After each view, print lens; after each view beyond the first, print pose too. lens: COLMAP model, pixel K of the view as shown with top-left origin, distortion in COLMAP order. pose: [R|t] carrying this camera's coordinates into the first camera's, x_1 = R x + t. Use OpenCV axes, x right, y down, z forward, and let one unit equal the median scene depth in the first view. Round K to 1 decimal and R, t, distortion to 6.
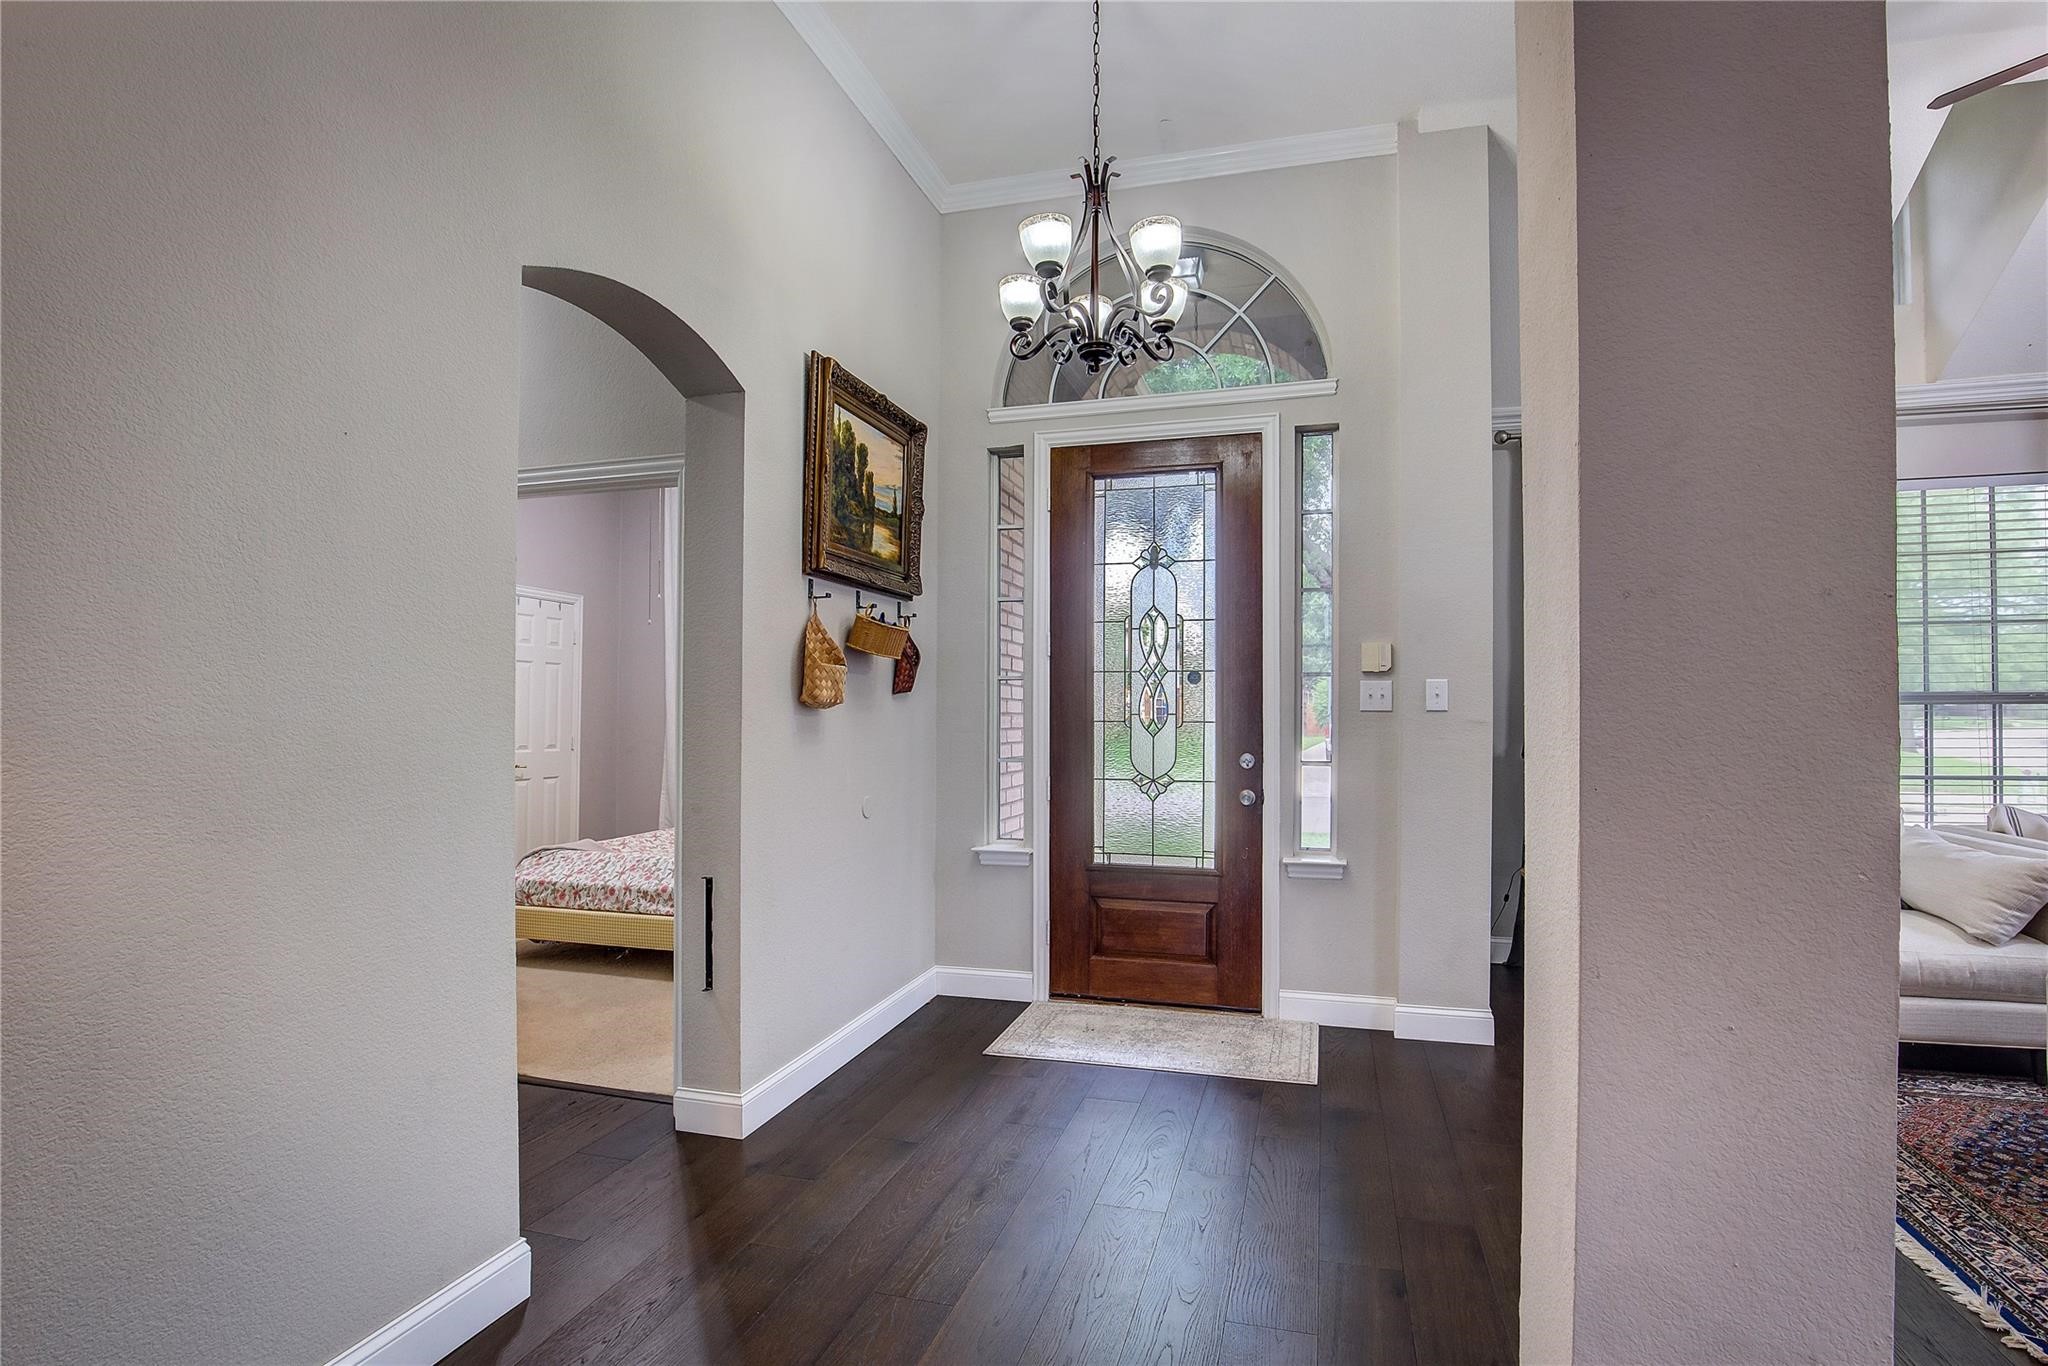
lens RADIAL K [[941.1, 0, 1023.7], [0, 941.1, 693.0], [0, 0, 1]] dist [-0.039358, 0.008143]
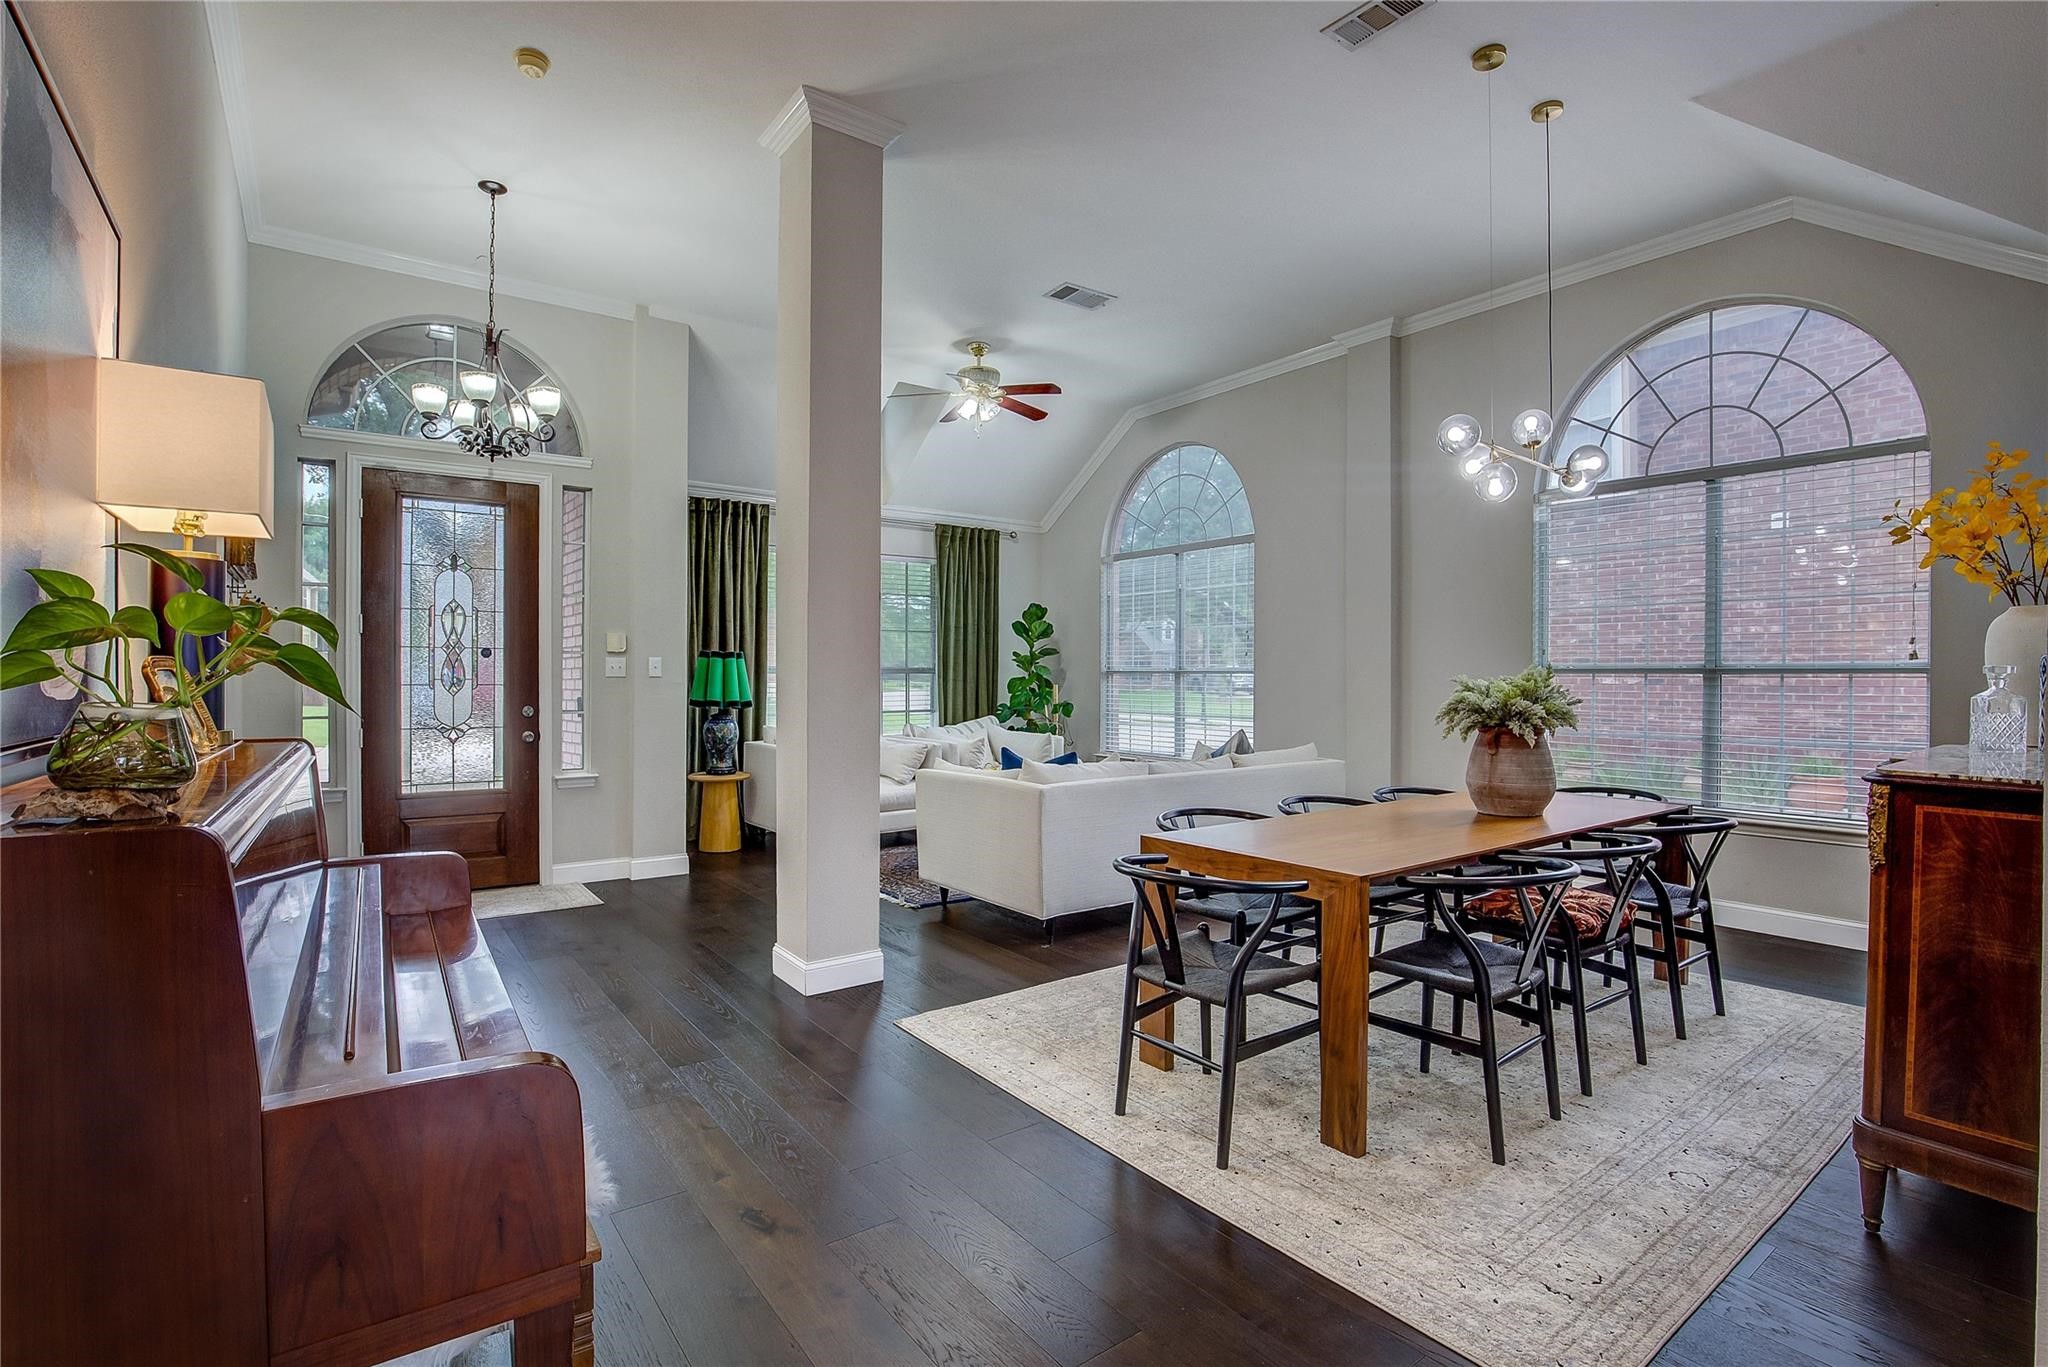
lens RADIAL K [[941.1, 0, 1014.2], [0, 941.1, 692.5], [0, 0, 1]] dist [-0.039358, 0.008143]
pose [[0.621309, -0.005383, 0.783547, -0.419793], [-0.008049, 0.999880, 0.013251, 0.018155], [-0.783524, -0.014540, 0.621191, -0.476297]]
